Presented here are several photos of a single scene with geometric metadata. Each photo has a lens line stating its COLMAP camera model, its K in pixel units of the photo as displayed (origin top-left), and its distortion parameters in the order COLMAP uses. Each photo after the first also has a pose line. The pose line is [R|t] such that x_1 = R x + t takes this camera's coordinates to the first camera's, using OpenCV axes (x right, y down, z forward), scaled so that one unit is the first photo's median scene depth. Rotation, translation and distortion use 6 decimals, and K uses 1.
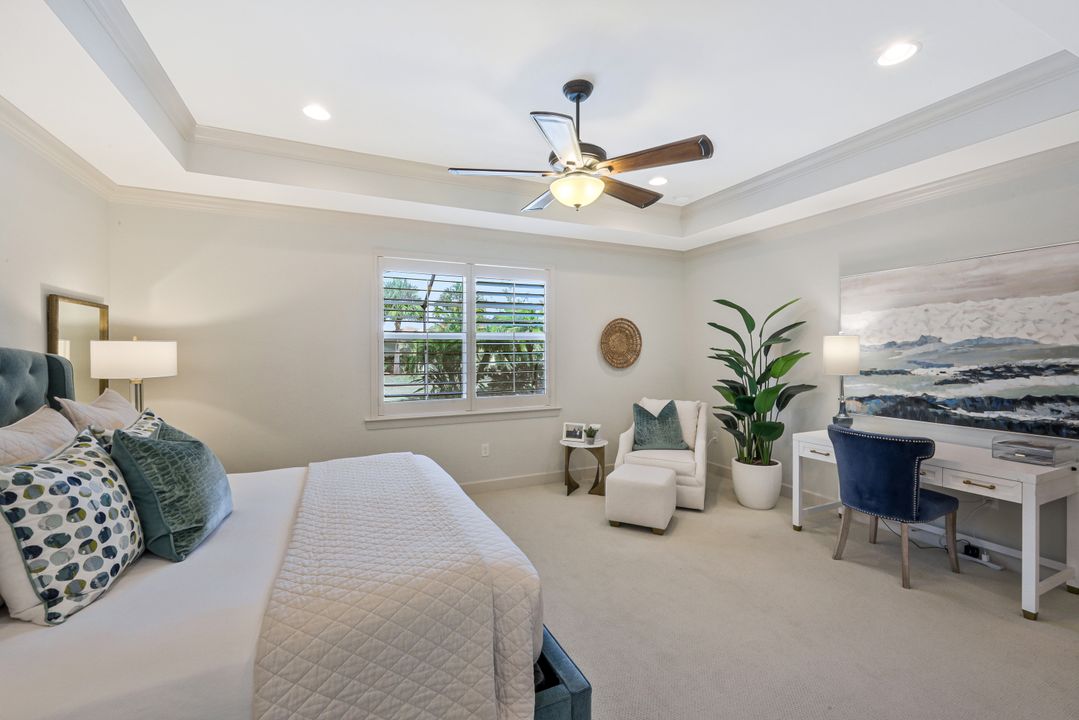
lens RADIAL K [[443.8, 0, 537.0], [0, 443.8, 347.1], [0, 0, 1]] dist [0.000984, 0.000060]
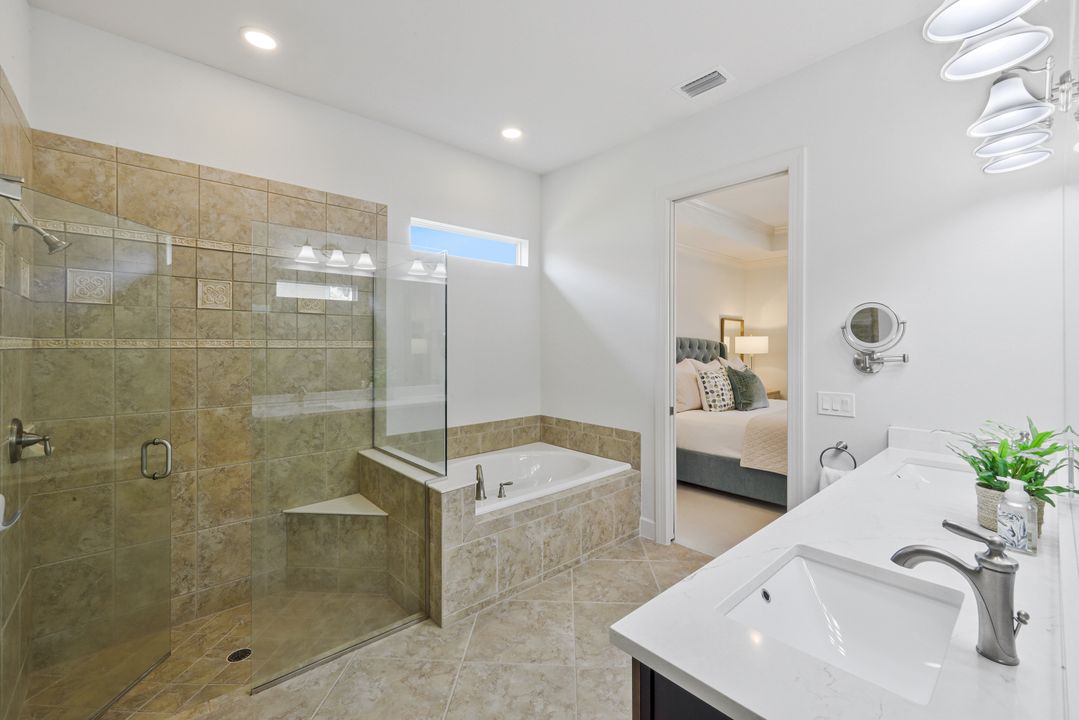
lens RADIAL K [[443.8, 0, 537.0], [0, 443.8, 347.1], [0, 0, 1]] dist [0.000984, 0.000060]
pose [[0.286713, 0.009889, -0.957965, 1.097974], [0.002985, 0.999933, 0.011216, 0.013856], [0.958012, -0.006076, 0.286664, -0.779823]]
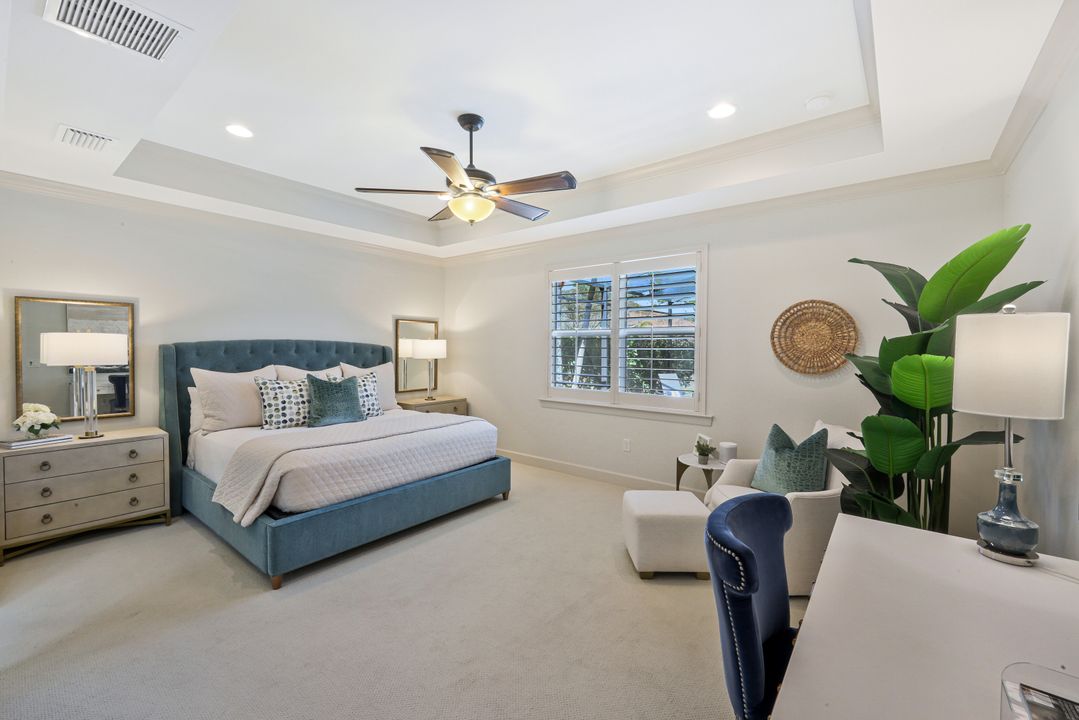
lens RADIAL K [[457.7, 0, 536.3], [0, 457.7, 350.2], [0, 0, 1]] dist [0.000387, 0.000048]
pose [[0.445945, 0.012326, -0.894975, 1.409017], [-0.001609, 0.999915, 0.012970, 0.006749], [0.895059, -0.004344, 0.445927, 0.684137]]
